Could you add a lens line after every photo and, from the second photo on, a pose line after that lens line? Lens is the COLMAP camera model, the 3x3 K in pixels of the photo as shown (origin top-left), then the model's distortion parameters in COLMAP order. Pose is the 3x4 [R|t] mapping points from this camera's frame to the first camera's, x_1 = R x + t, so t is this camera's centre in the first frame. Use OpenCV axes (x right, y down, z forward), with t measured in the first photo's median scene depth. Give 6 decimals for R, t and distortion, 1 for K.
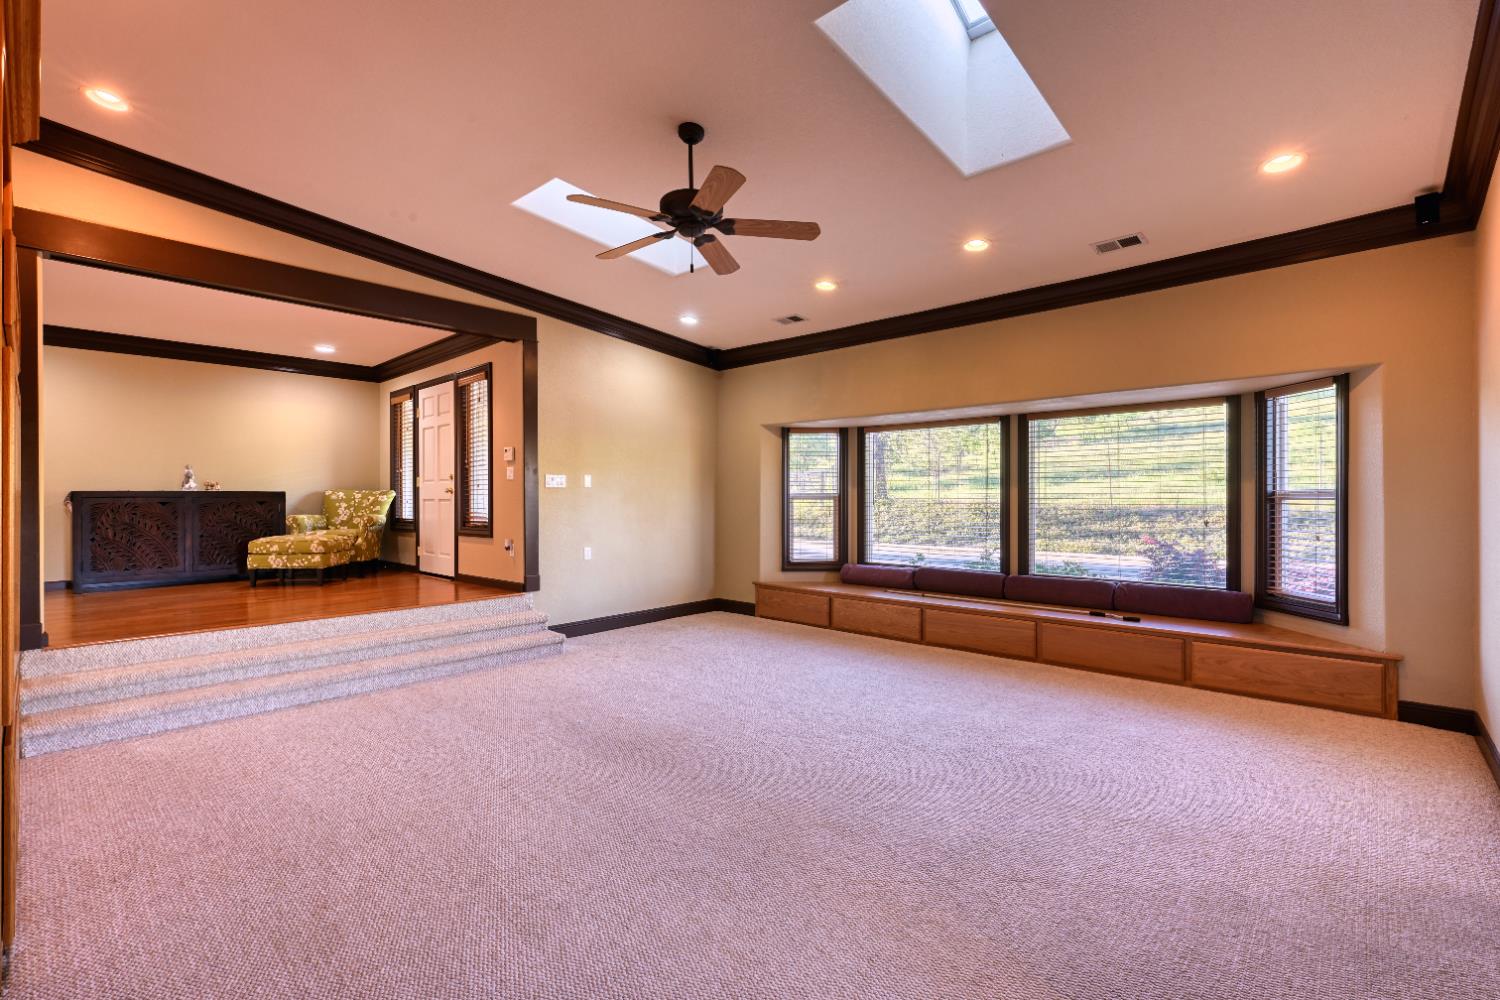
lens RADIAL K [[672.0, 0, 753.5], [0, 672.0, 506.3], [0, 0, 1]] dist [0.001659, 0.001357]
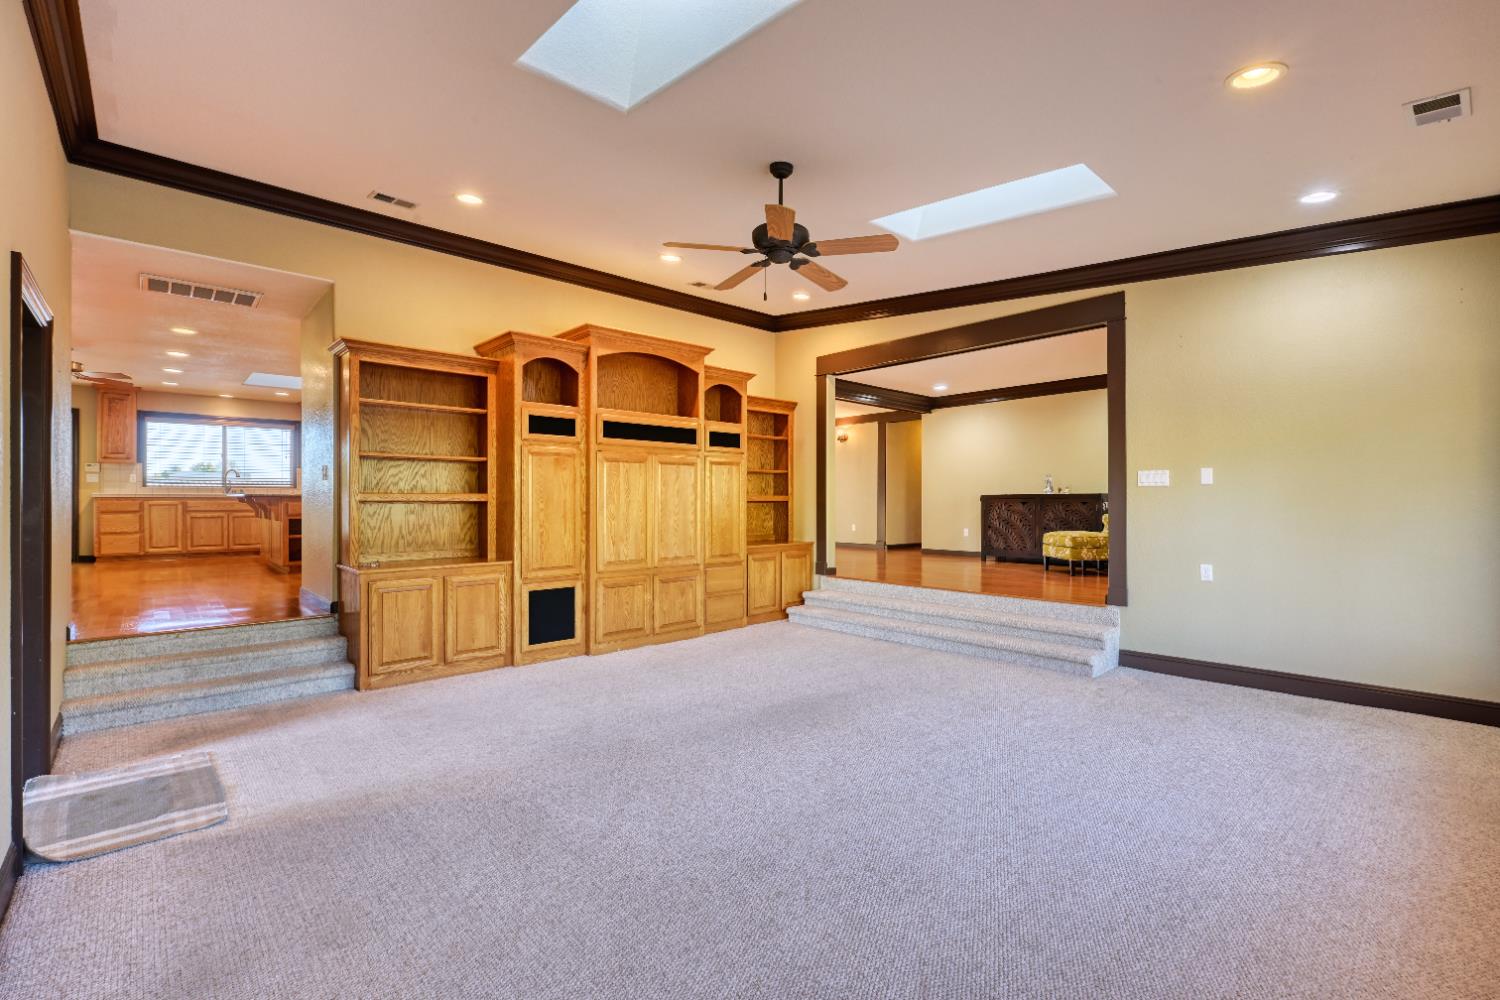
lens RADIAL K [[661.1, 0, 747.6], [0, 661.1, 499.1], [0, 0, 1]] dist [0.000923, 0.000118]
pose [[-0.086189, -0.002645, -0.996275, 0.690996], [-0.009000, 0.999958, -0.001876, -0.007258], [0.996238, 0.008804, -0.086209, 0.722684]]
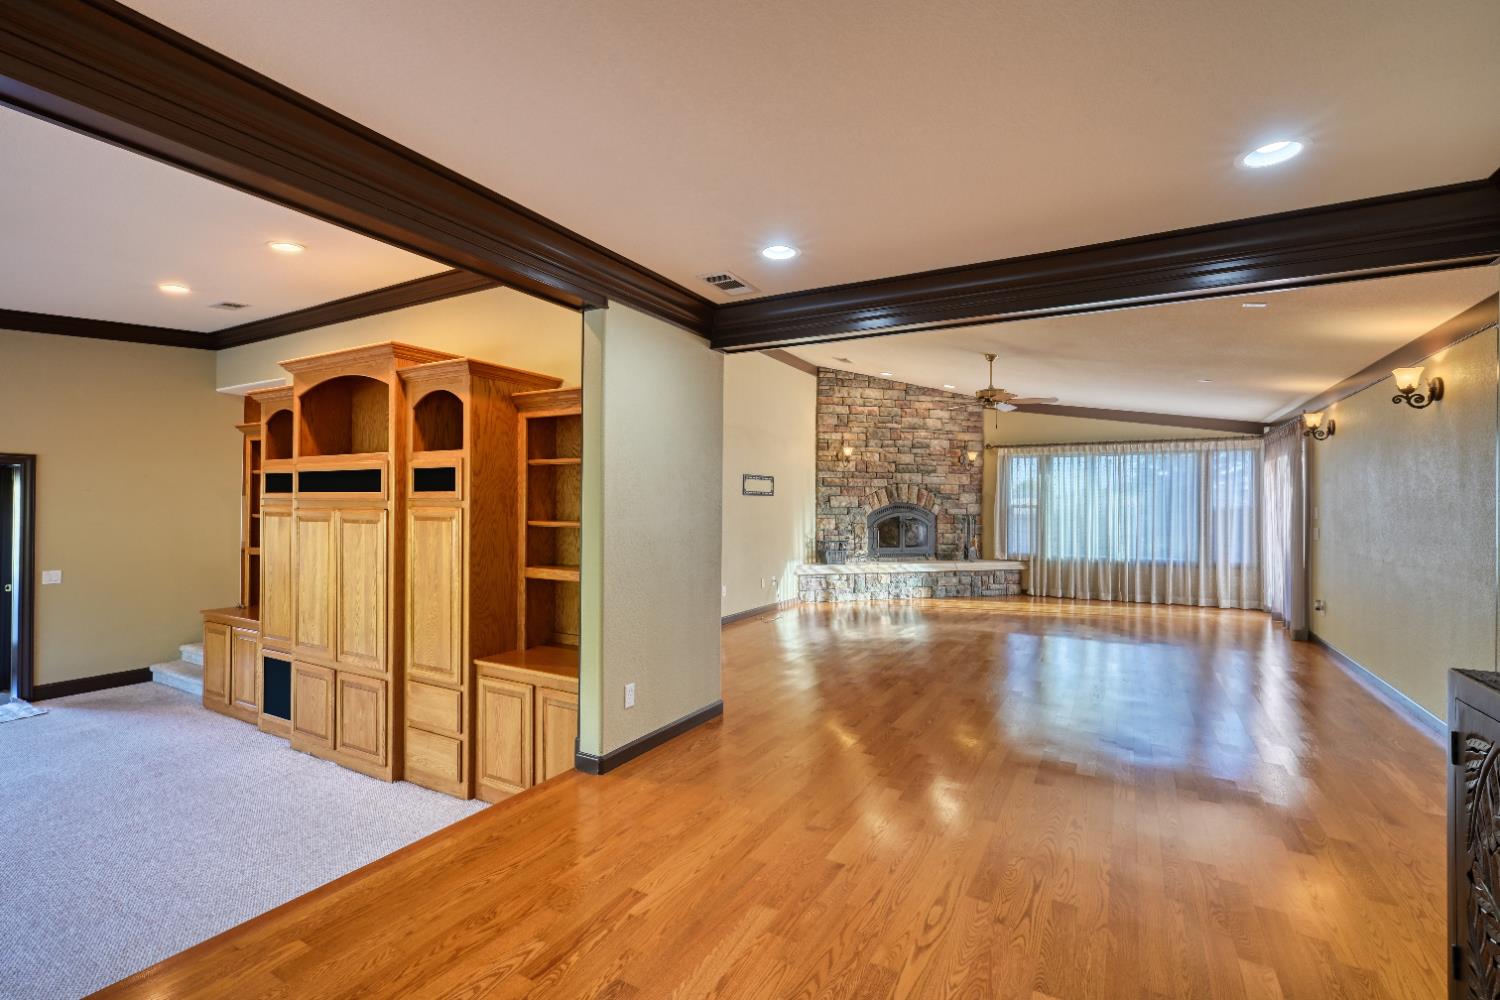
lens RADIAL K [[661.1, 0, 747.6], [0, 661.1, 499.1], [0, 0, 1]] dist [0.000923, 0.000118]
pose [[-0.972428, -0.008730, -0.233041, -0.820704], [-0.009039, 0.999959, 0.000255, -0.108587], [0.233029, 0.002354, -0.972467, 1.450802]]
